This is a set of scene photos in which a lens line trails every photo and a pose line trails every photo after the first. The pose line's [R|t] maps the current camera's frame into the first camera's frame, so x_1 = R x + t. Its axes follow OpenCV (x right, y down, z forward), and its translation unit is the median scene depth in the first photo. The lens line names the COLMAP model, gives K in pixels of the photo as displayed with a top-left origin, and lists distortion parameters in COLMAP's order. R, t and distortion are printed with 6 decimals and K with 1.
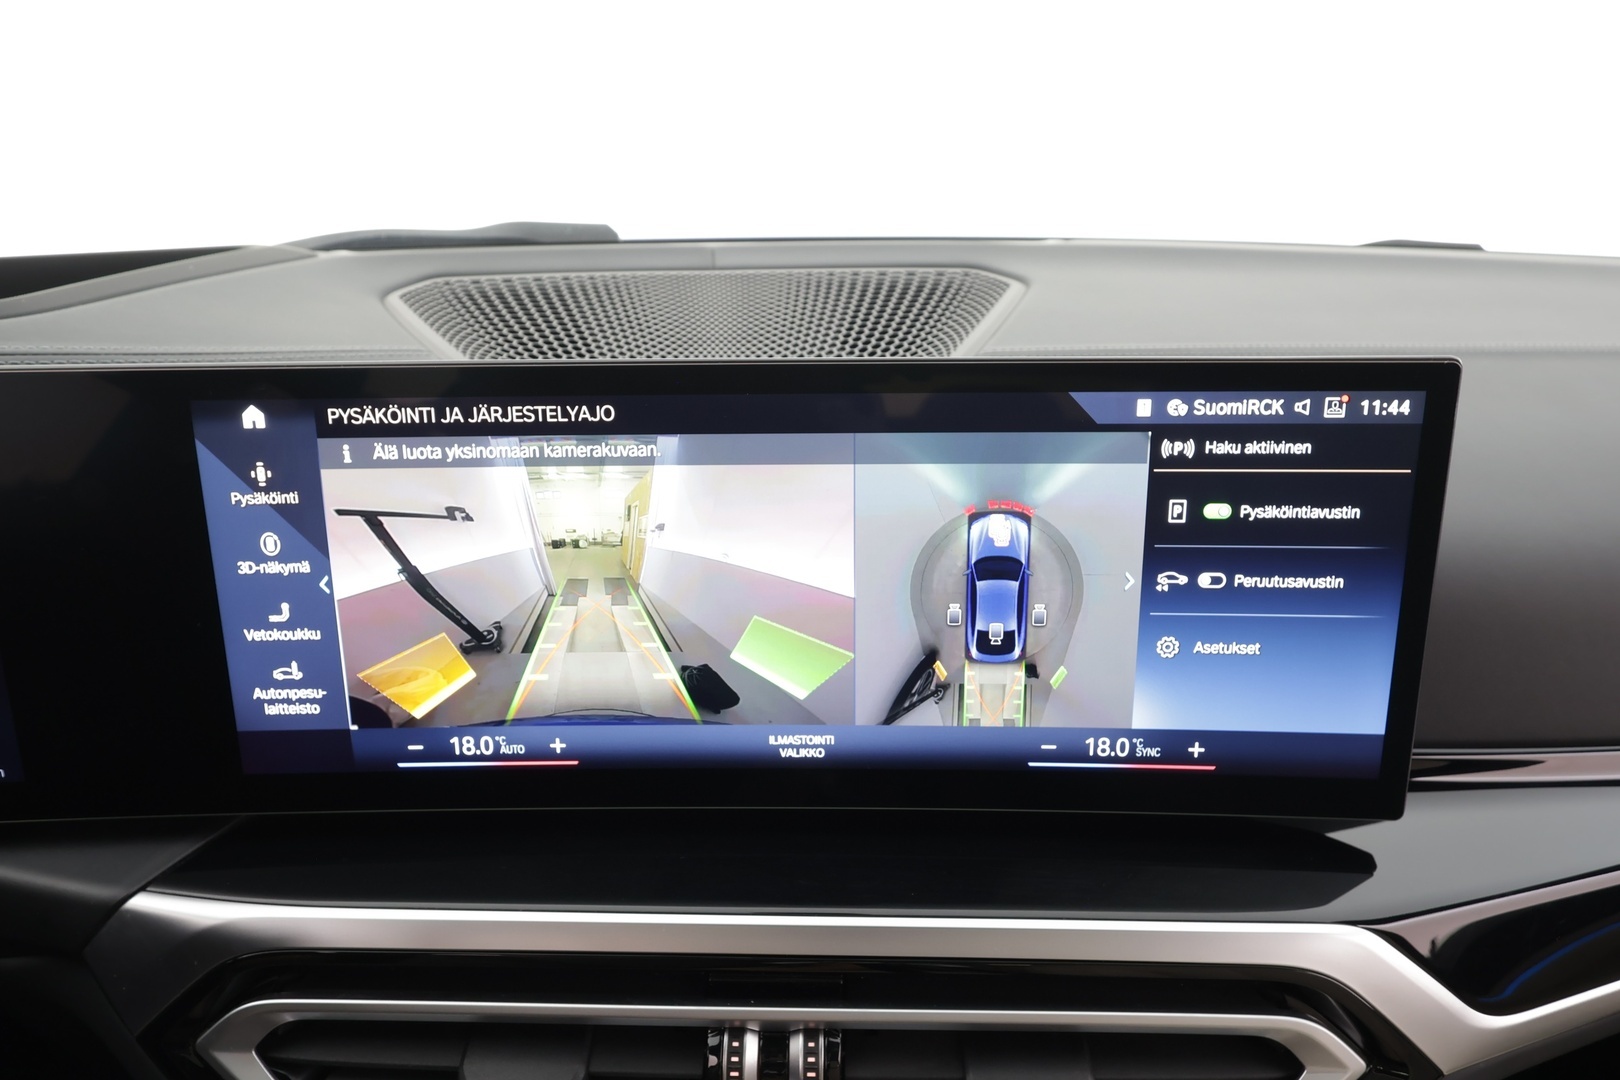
lens RADIAL K [[1001.3, 0, 810.0], [0, 1001.3, 540.0], [0, 0, 1]] dist [0.000081, 0.002063]
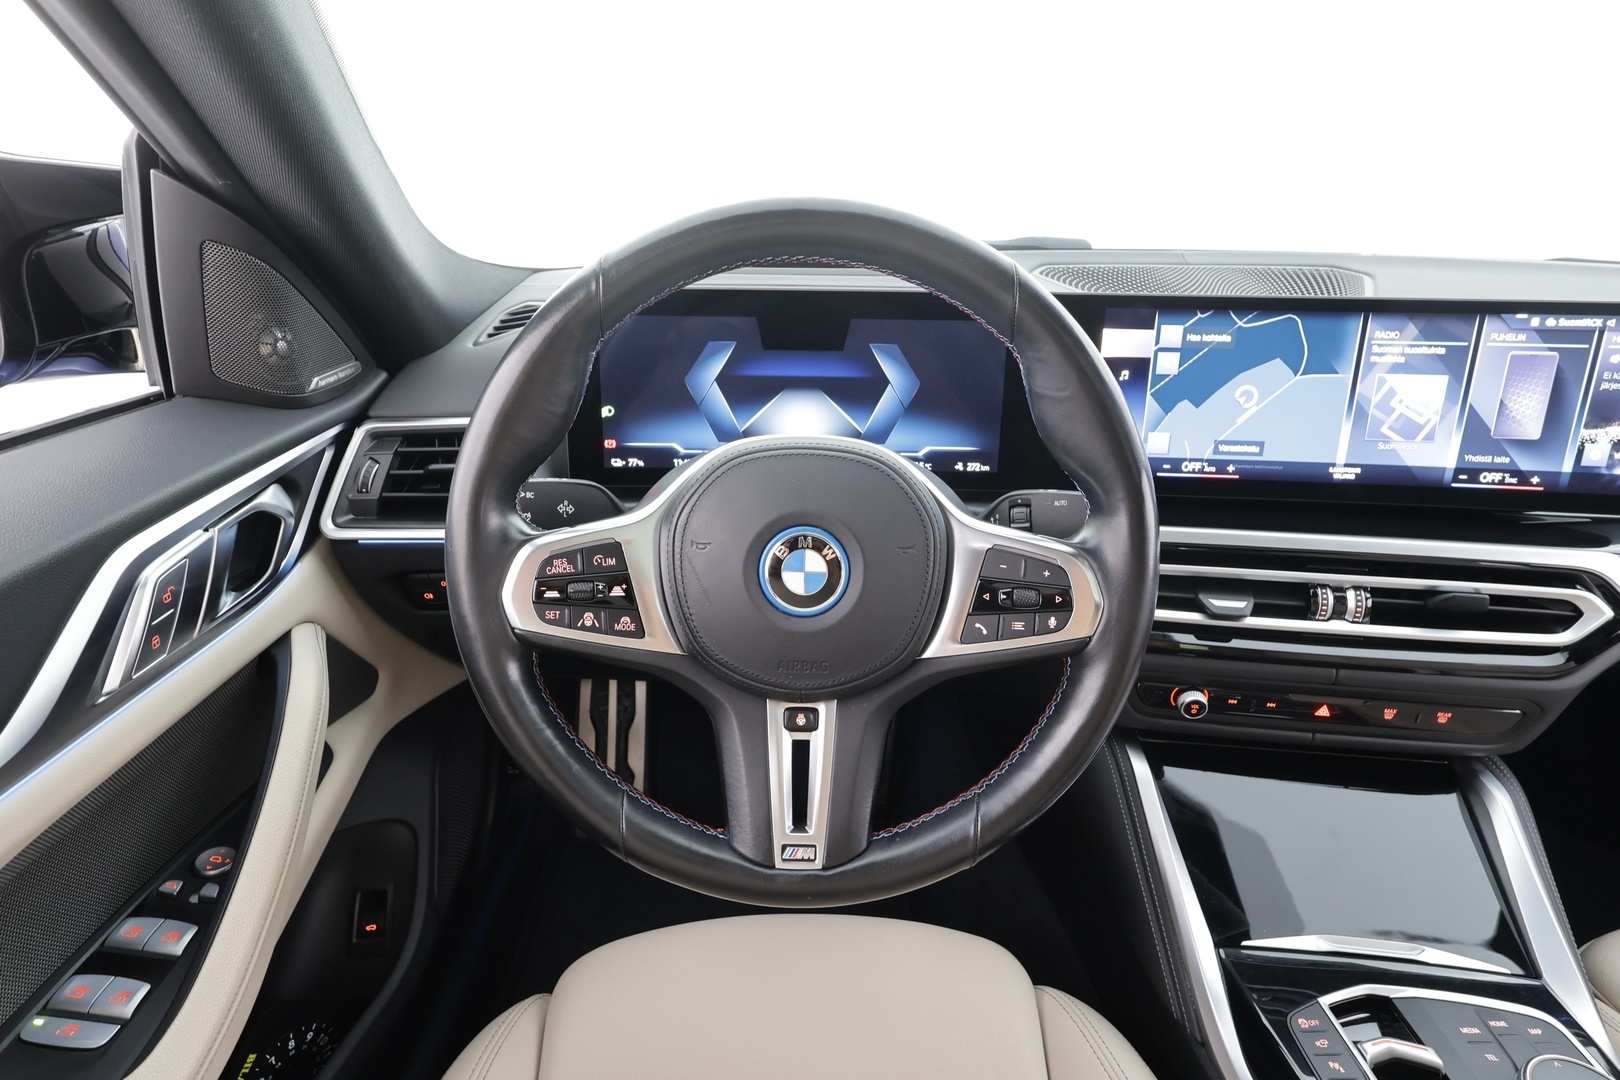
lens RADIAL K [[854.8, 0, 810.0], [0, 854.8, 540.0], [0, 0, 1]] dist [-0.000508, 0.001829]
pose [[0.994914, 0.050755, -0.087004, -1.094468], [-0.047524, 0.998116, 0.038814, 0.360113], [0.088810, -0.034482, 0.995452, -1.087965]]
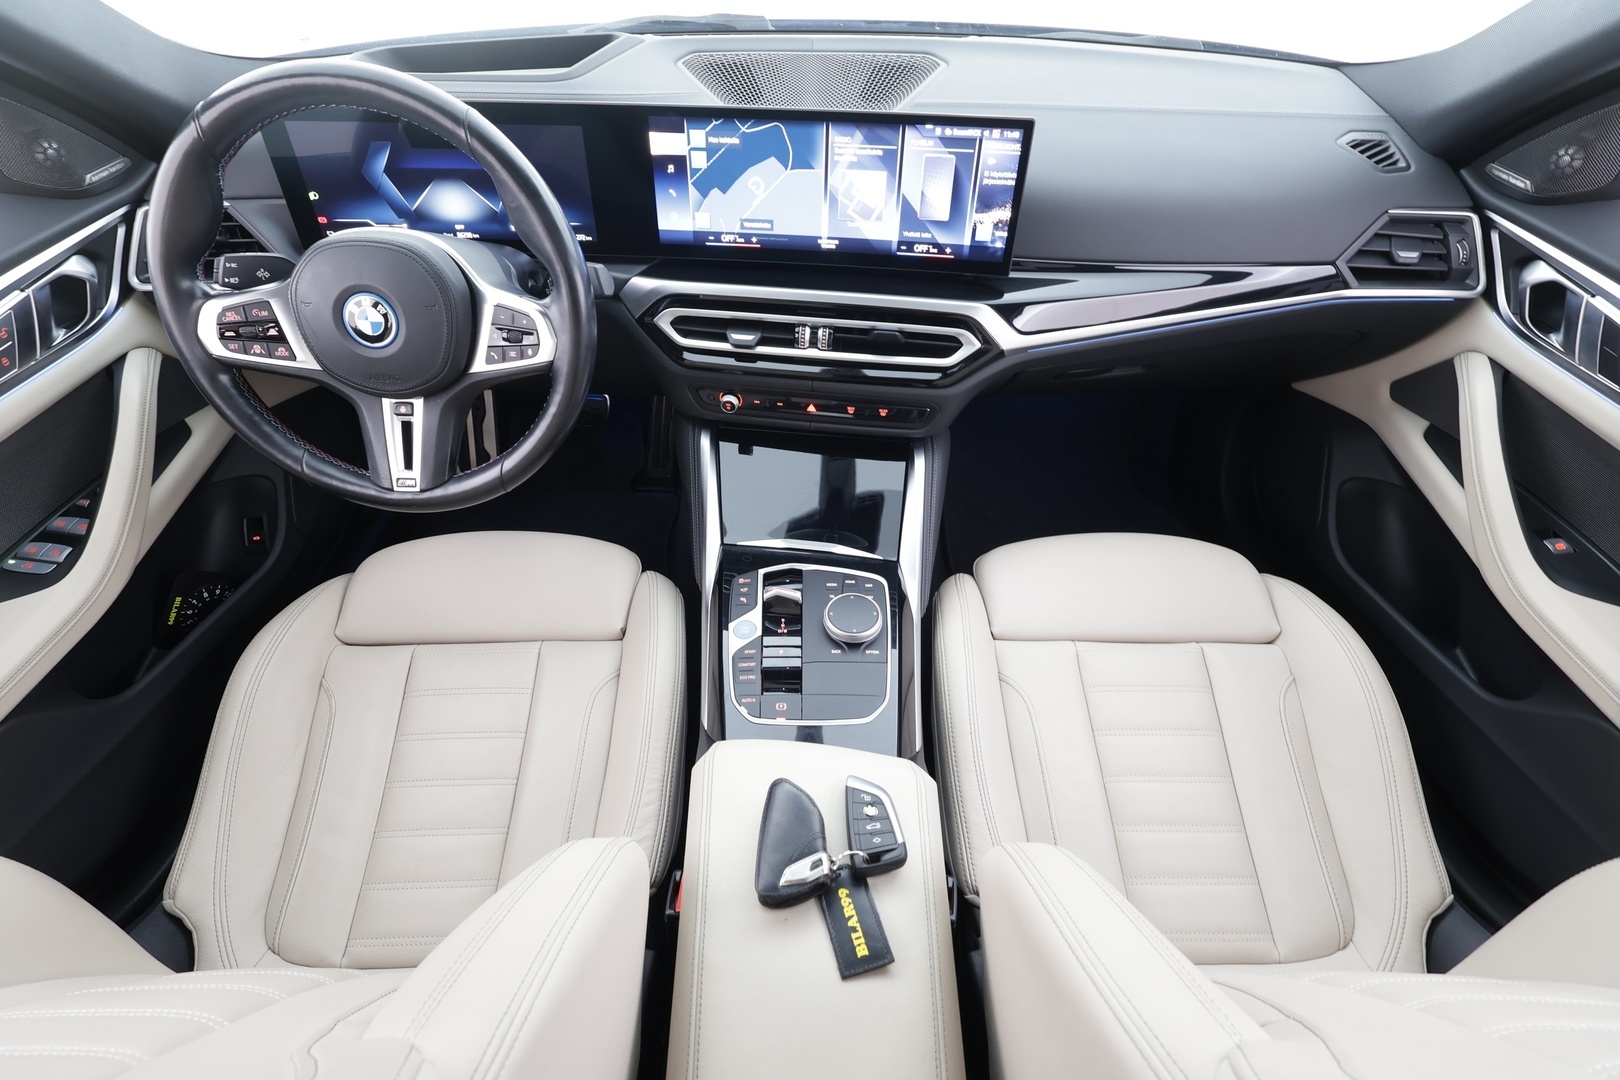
lens RADIAL K [[759.8, 0, 810.0], [0, 759.8, 540.0], [0, 0, 1]] dist [0.001437, 0.000630]
pose [[0.993438, 0.085221, -0.076280, 0.216180], [-0.049261, 0.920727, 0.387085, 0.147890], [0.103221, -0.380787, 0.918883, -1.740455]]
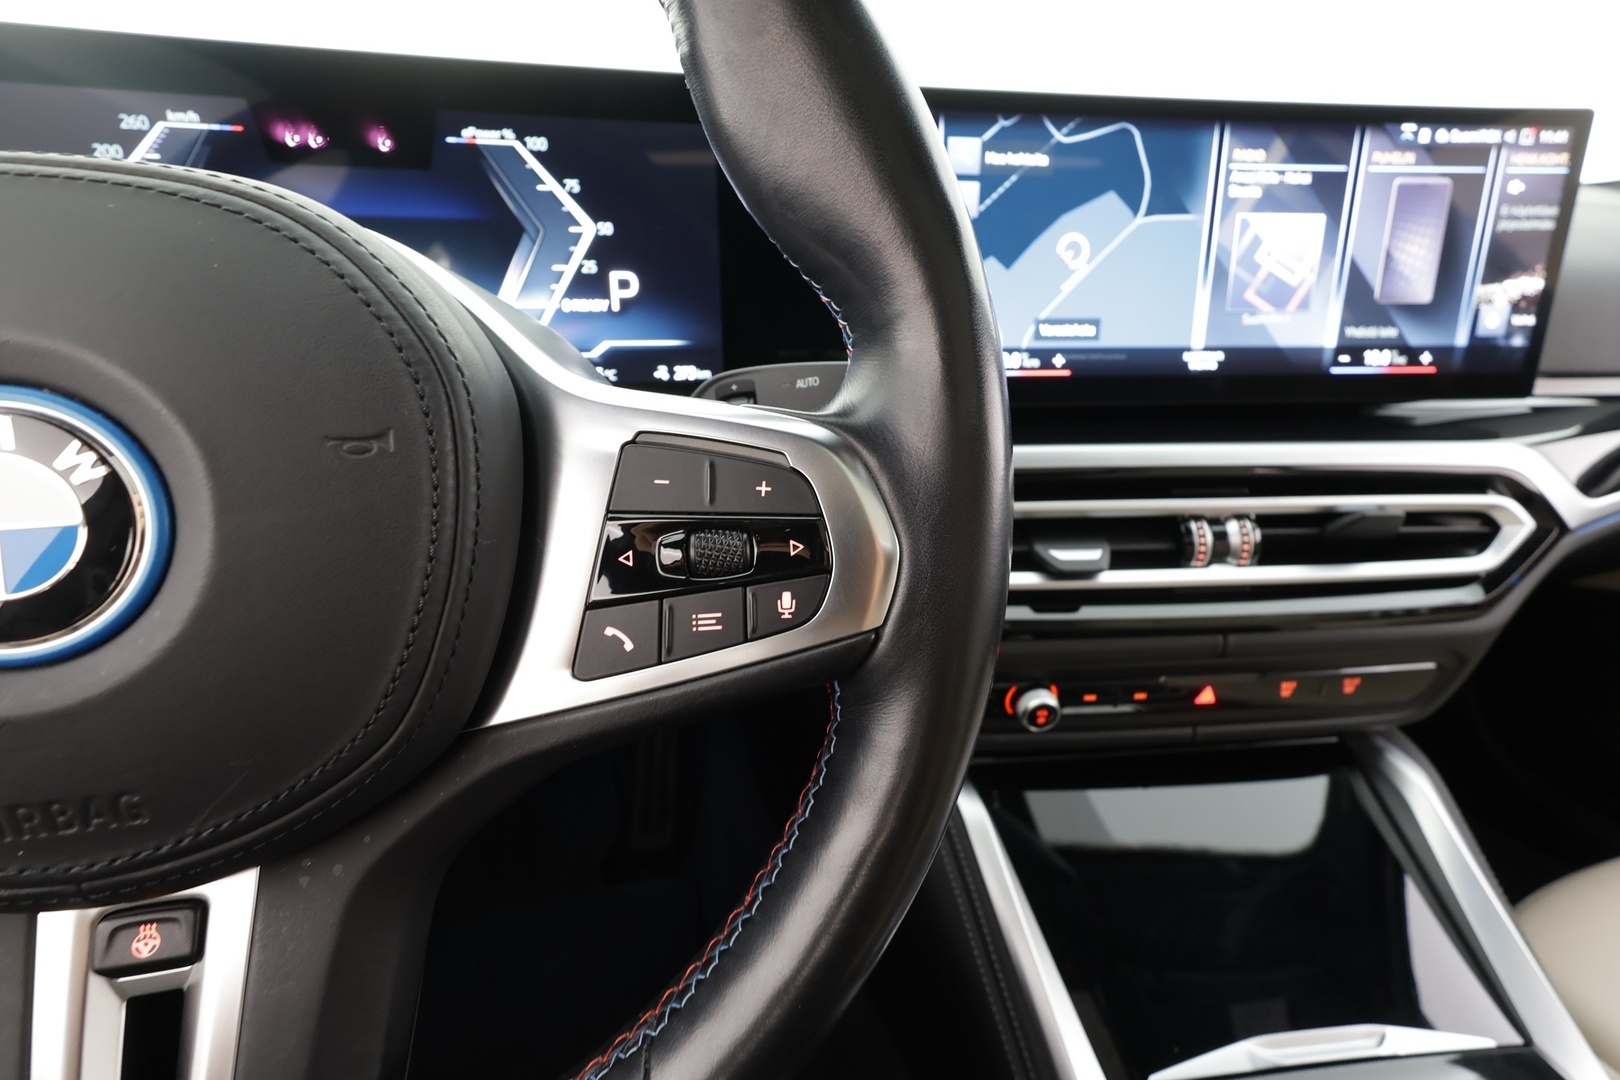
lens RADIAL K [[751.0, 0, 810.0], [0, 751.0, 540.0], [0, 0, 1]] dist [-0.002265, -0.000029]
pose [[0.990924, -0.028841, 0.131291, -0.854233], [0.026108, 0.999406, 0.022495, 0.479949], [-0.131862, -0.018863, 0.991089, -0.125195]]
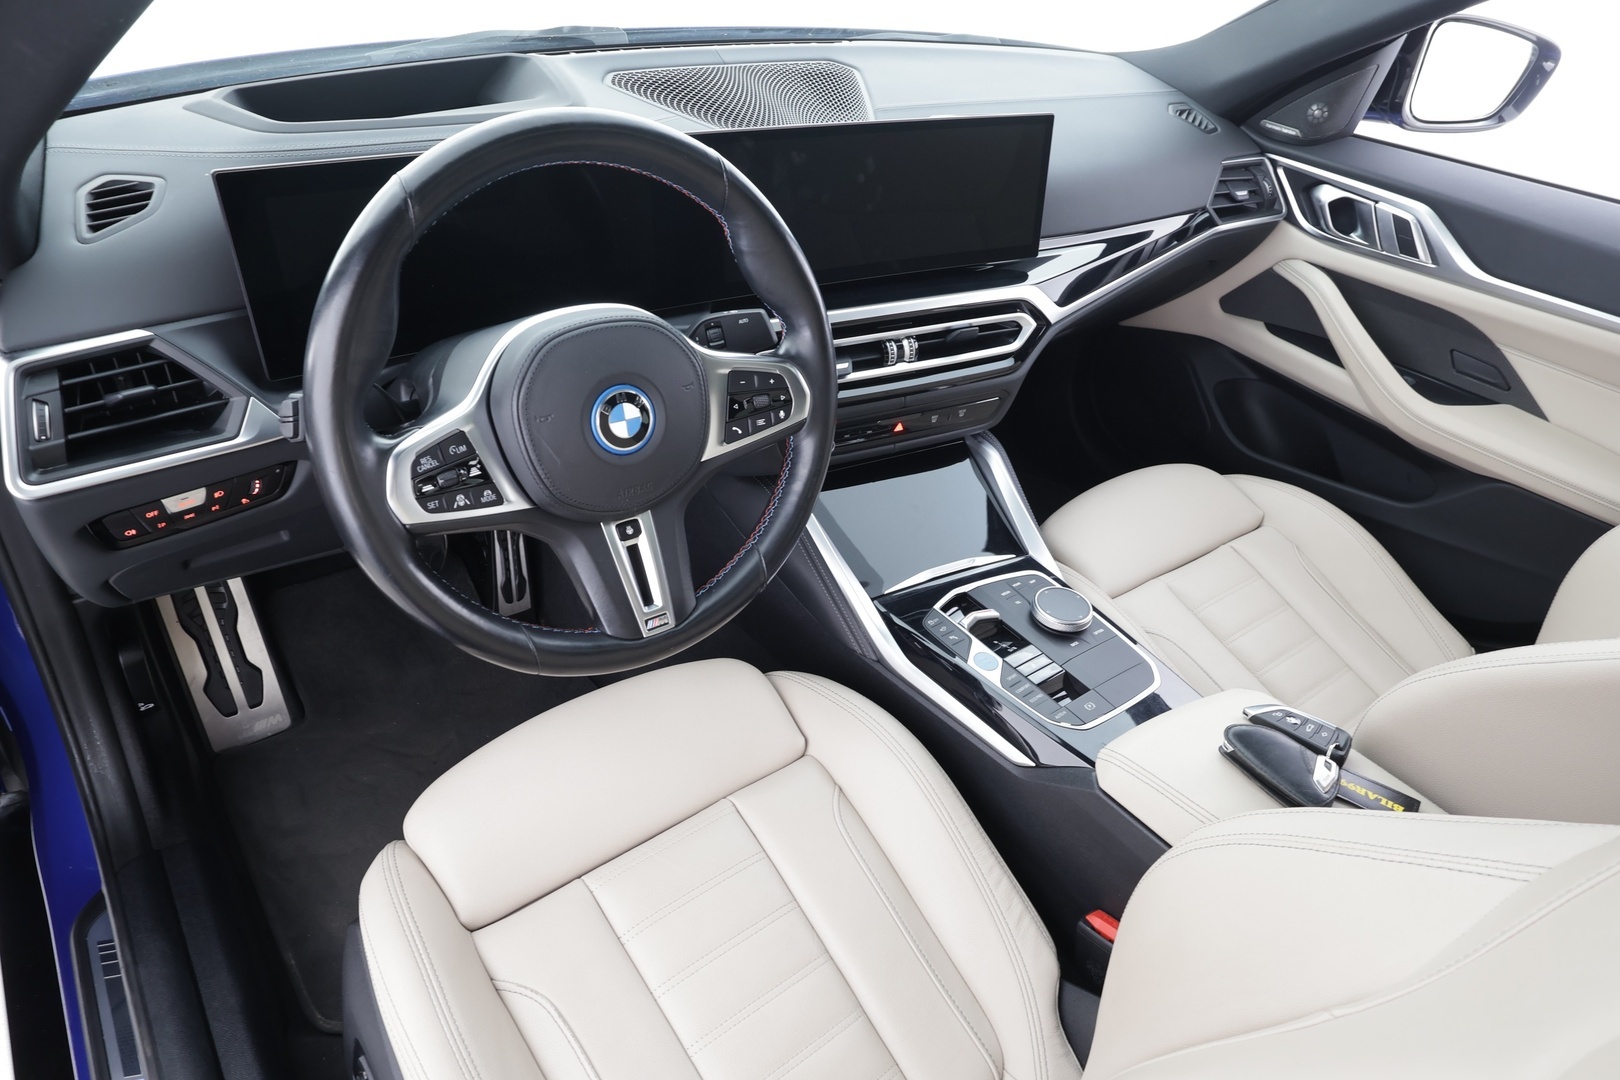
lens RADIAL K [[999.6, 0, 810.0], [0, 999.6, 540.0], [0, 0, 1]] dist [0.005273, -0.002811]
pose [[0.862277, -0.228541, 0.451937, -1.919719], [0.093934, 0.949076, 0.300718, 0.100207], [-0.497648, -0.216850, 0.839835, -1.755589]]
